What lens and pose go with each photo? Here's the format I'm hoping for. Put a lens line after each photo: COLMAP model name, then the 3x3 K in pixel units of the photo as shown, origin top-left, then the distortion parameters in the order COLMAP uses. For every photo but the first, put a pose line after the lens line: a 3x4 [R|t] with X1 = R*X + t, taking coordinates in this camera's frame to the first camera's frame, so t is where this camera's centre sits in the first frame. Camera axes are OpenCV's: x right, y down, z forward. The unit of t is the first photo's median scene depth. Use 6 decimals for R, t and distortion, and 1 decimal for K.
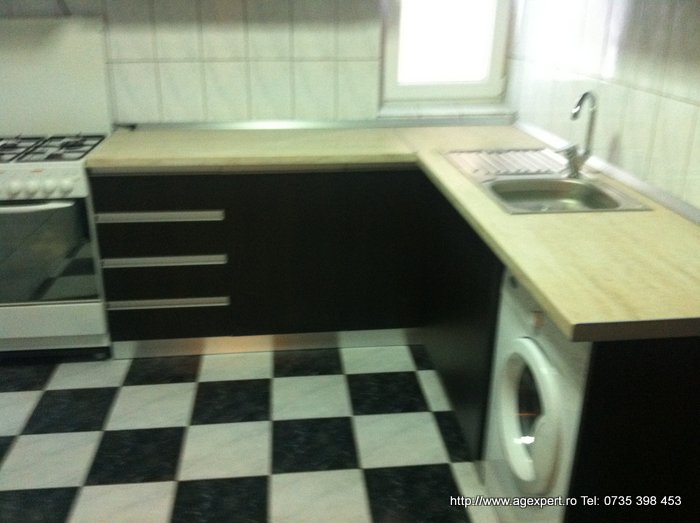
lens RADIAL K [[672.0, 0, 345.8], [0, 672.0, 274.3], [0, 0, 1]] dist [-0.019439, 0.000000]
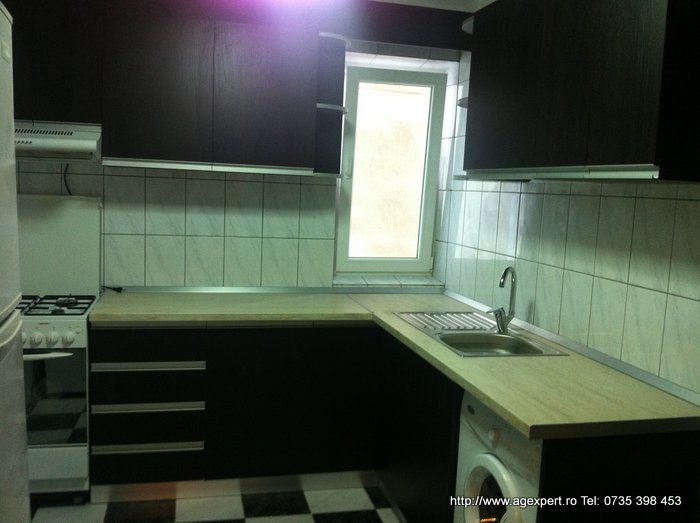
lens RADIAL K [[672.0, 0, 352.6], [0, 672.0, 257.3], [0, 0, 1]] dist [-0.019439, 0.000000]
pose [[0.988913, 0.025707, 0.146255, -0.109448], [0.016492, 0.959796, -0.280215, 0.058617], [-0.147578, 0.279520, 0.948730, -0.164303]]
